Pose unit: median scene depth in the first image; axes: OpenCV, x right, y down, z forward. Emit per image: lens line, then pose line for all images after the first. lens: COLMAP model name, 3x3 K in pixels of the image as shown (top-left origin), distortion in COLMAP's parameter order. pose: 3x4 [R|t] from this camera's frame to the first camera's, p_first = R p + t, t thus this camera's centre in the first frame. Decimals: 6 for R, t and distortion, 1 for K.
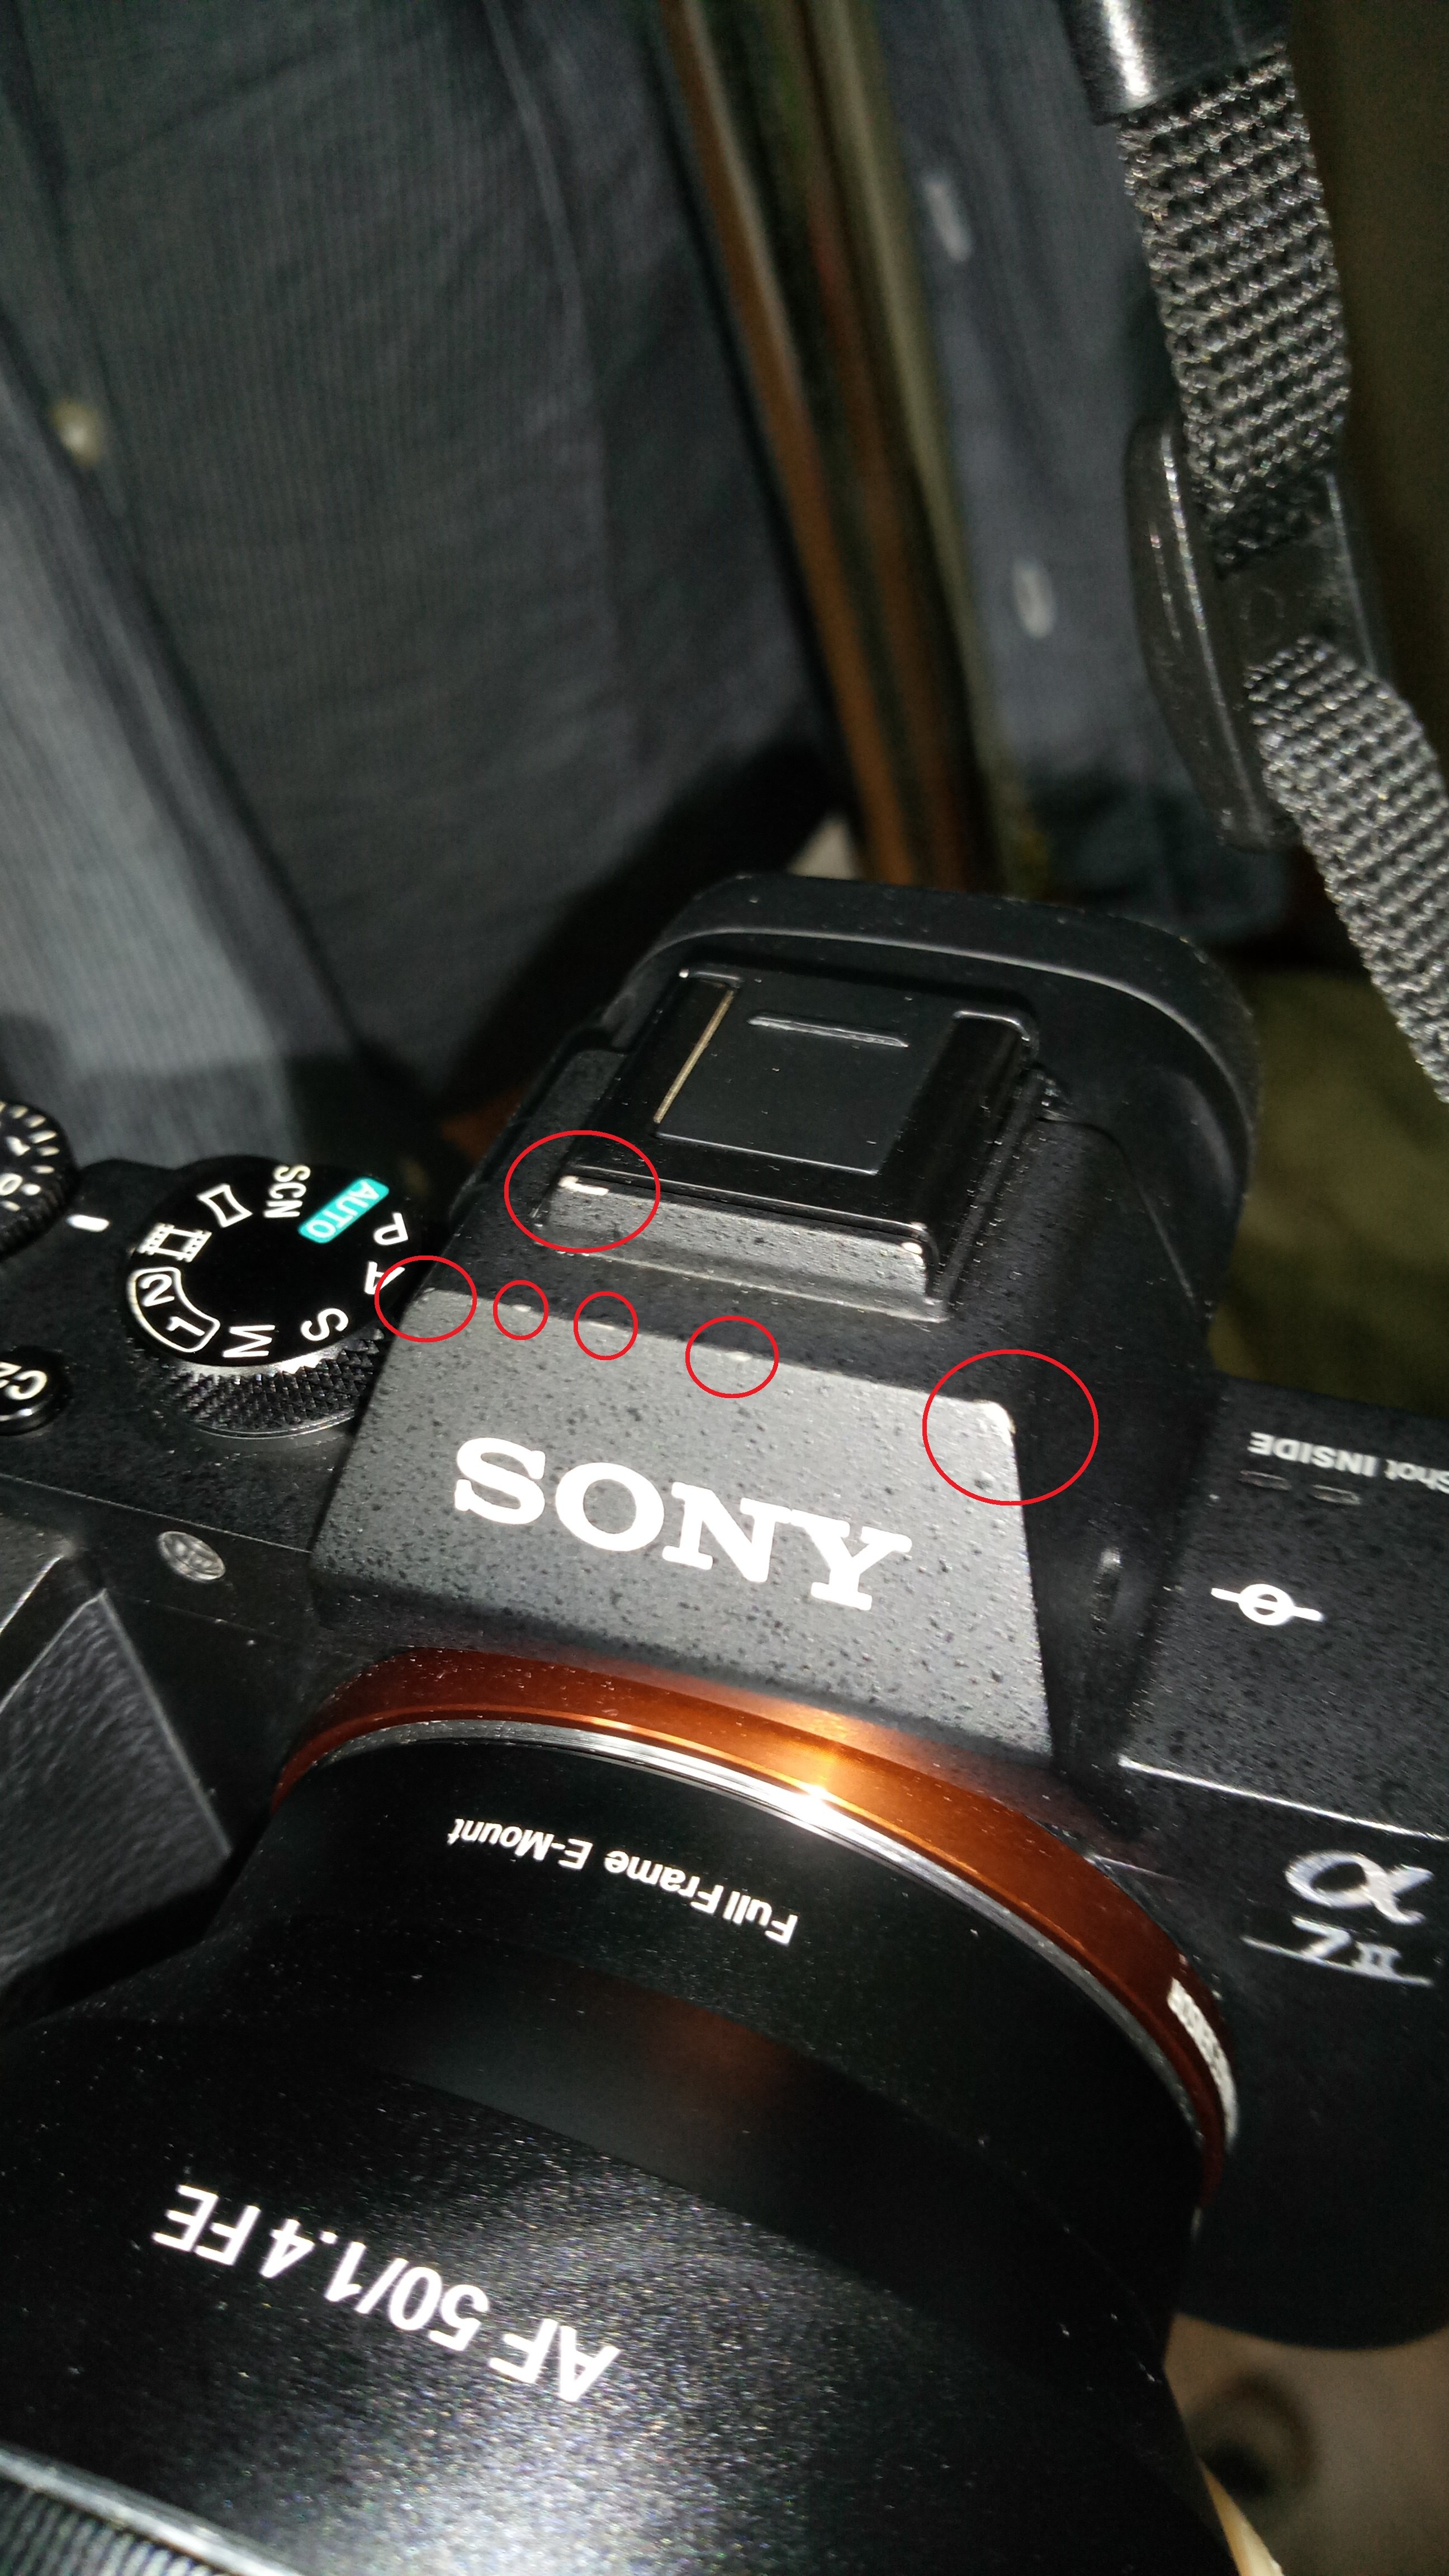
lens RADIAL K [[2120.2, 0, 698.5], [0, 2120.2, 1292.3], [0, 0, 1]] dist [0.001899, -0.056658]
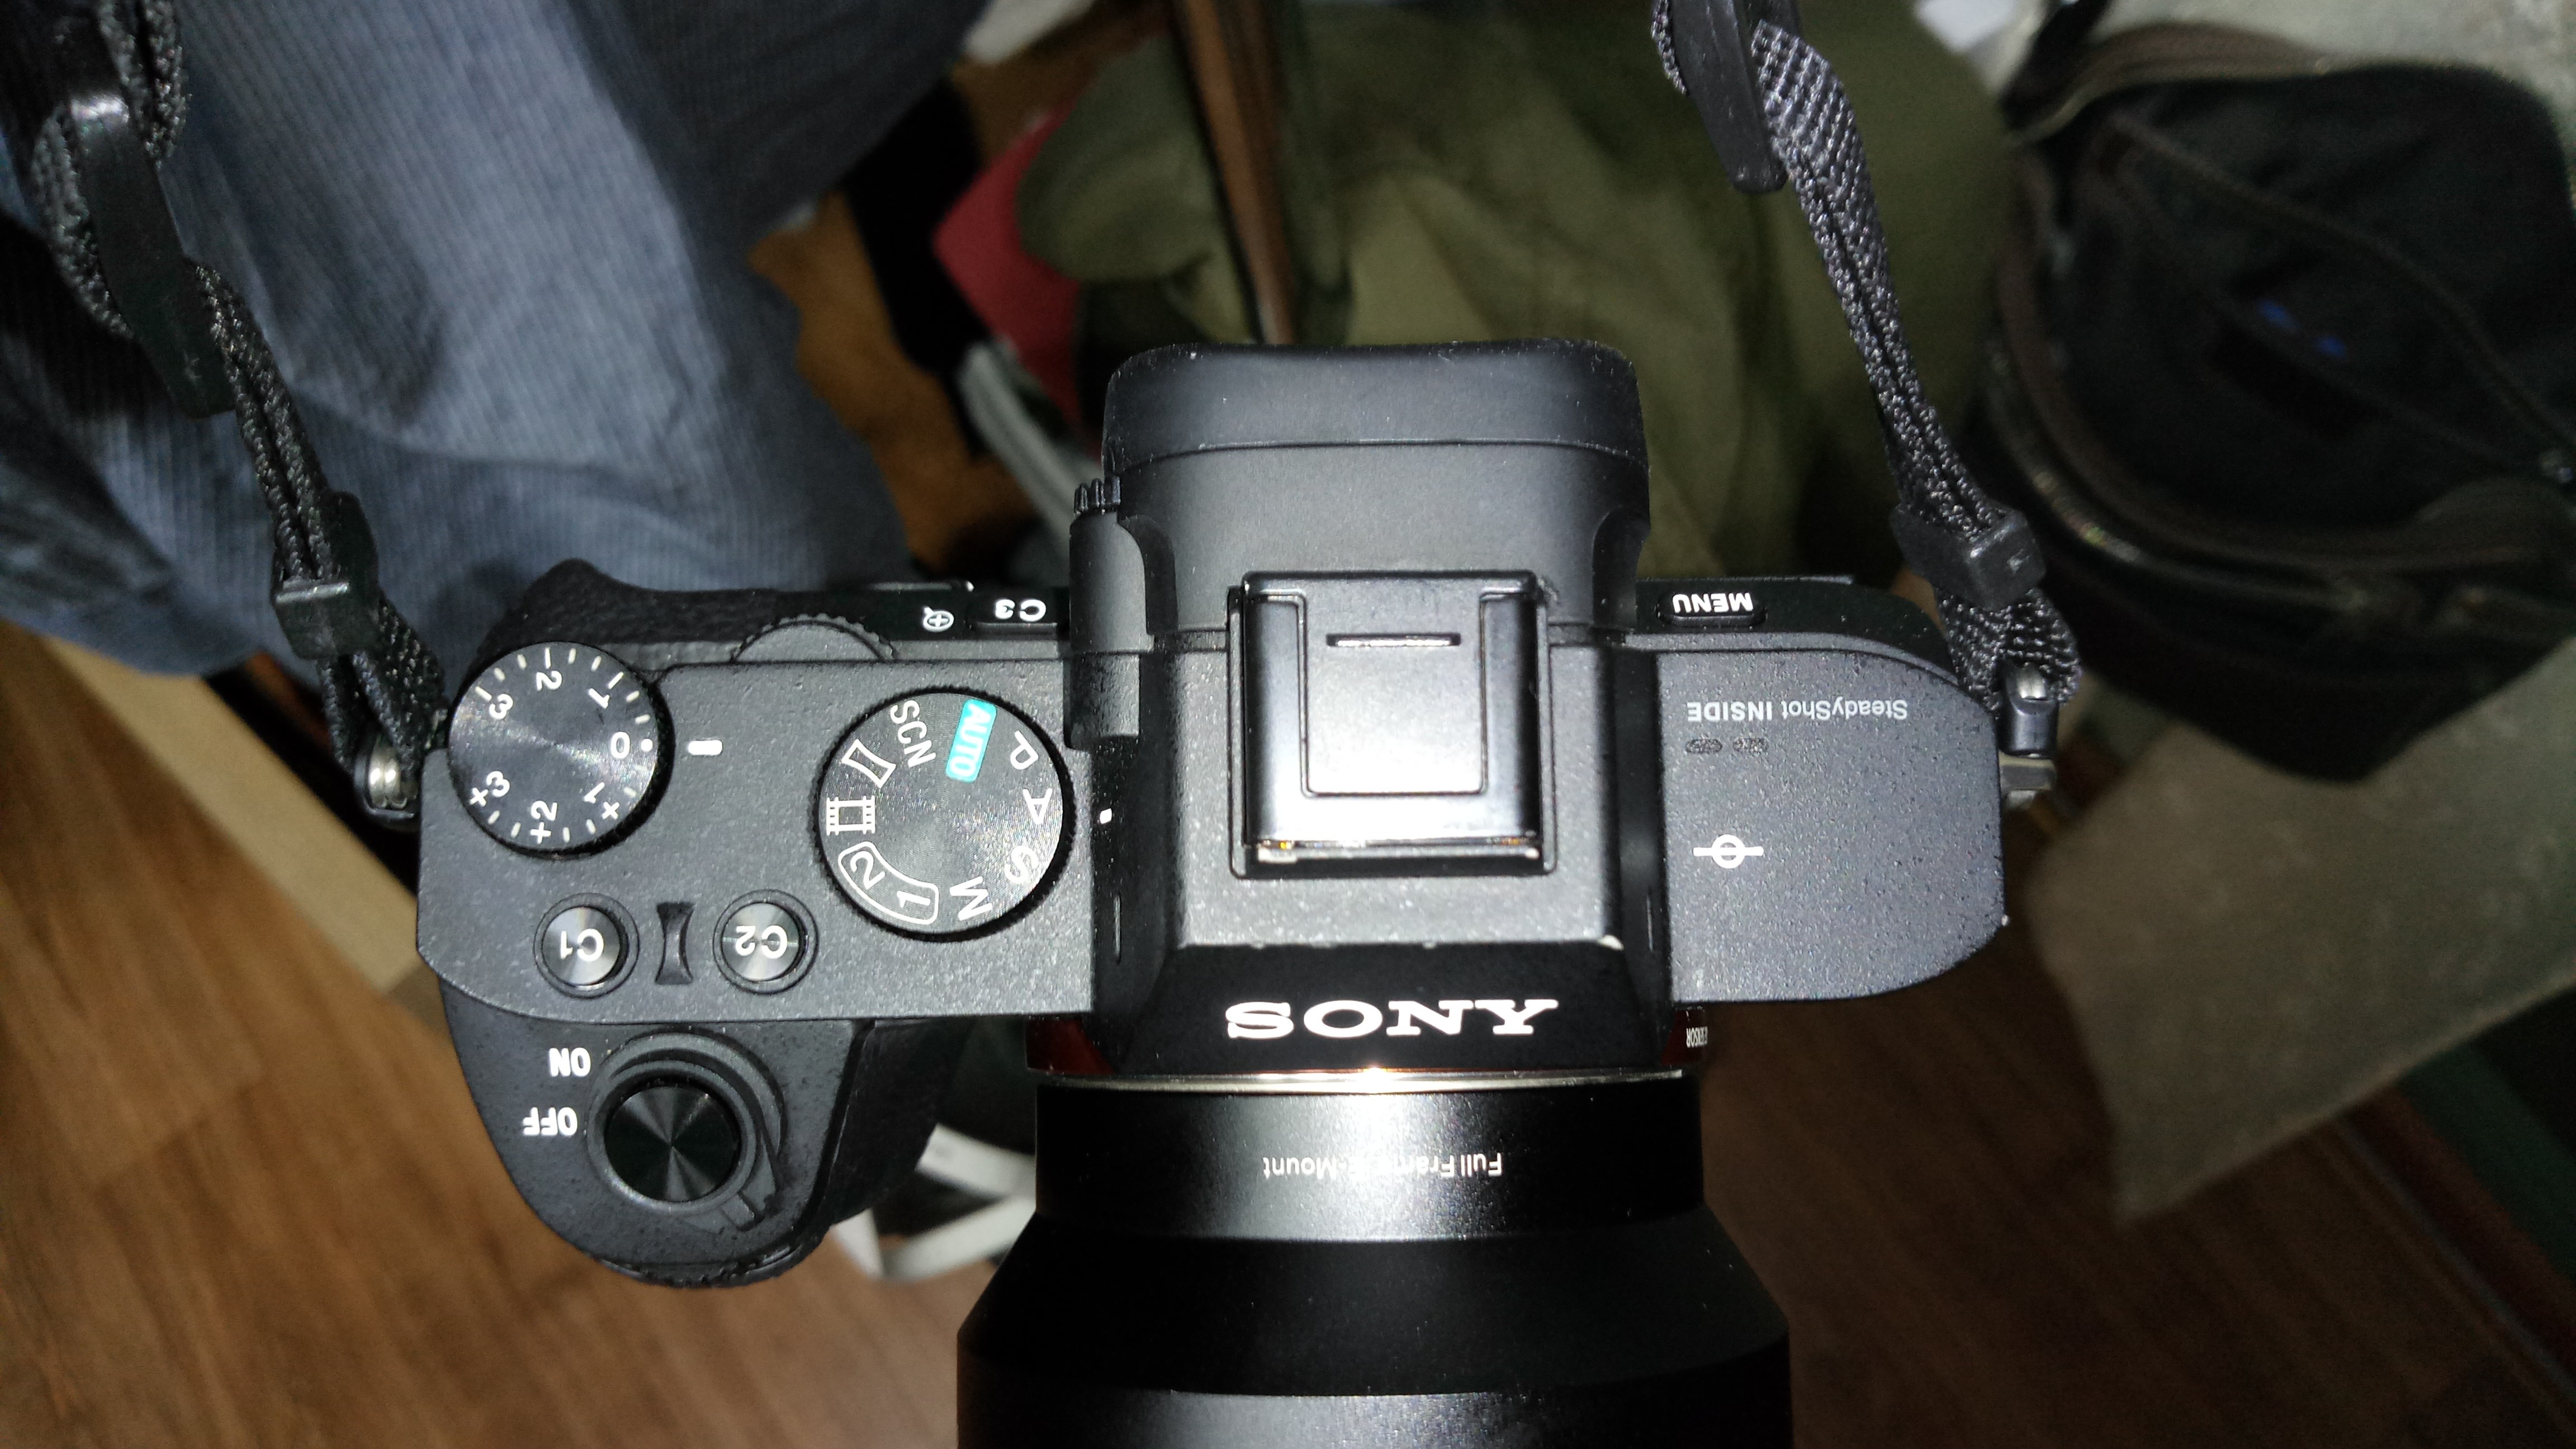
lens RADIAL K [[2120.2, 0, 1301.6], [0, 2120.2, 721.9], [0, 0, 1]] dist [0.001899, -0.056658]
pose [[0.921462, -0.355698, 0.156161, -0.223491], [0.183655, 0.753119, 0.631730, -0.978346], [-0.342313, -0.553435, 0.759297, 0.021992]]
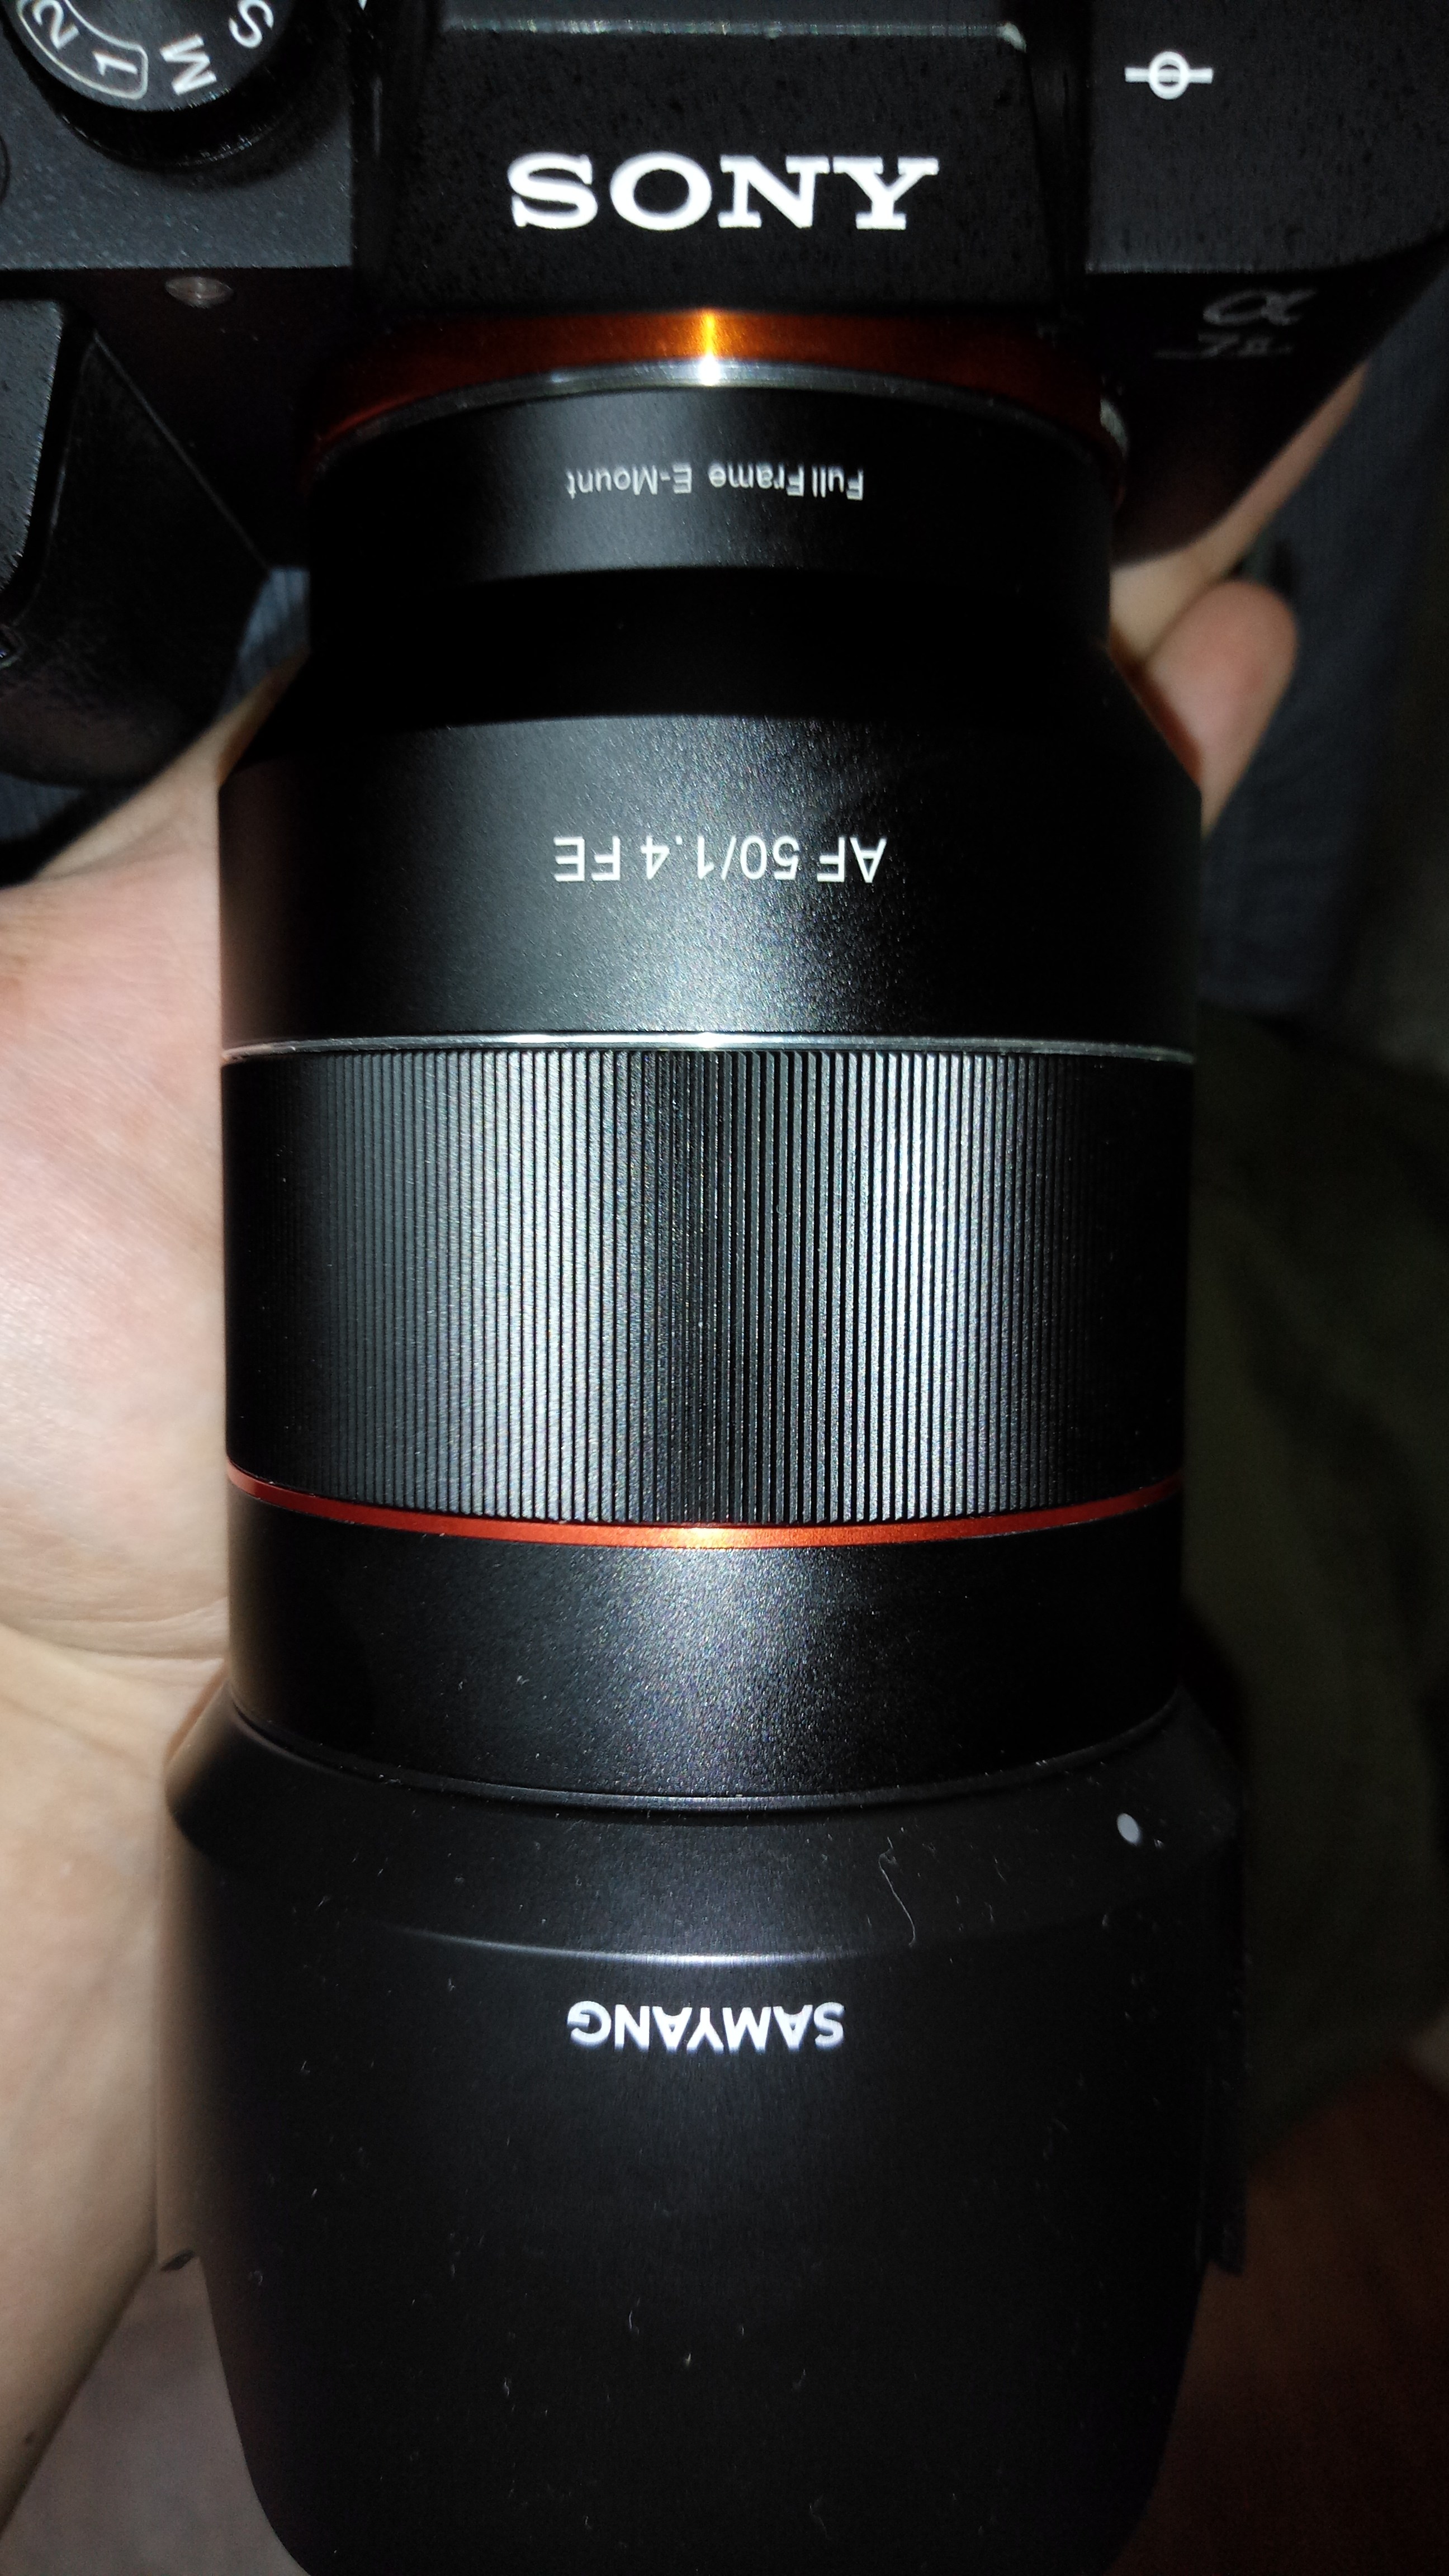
lens RADIAL K [[2120.2, 0, 681.6], [0, 2120.2, 1343.1], [0, 0, 1]] dist [0.001899, -0.056658]
pose [[0.930227, -0.360737, 0.067430, -0.329583], [0.176258, 0.600330, 0.780088, -0.405454], [-0.321887, -0.713774, 0.622026, -0.135331]]
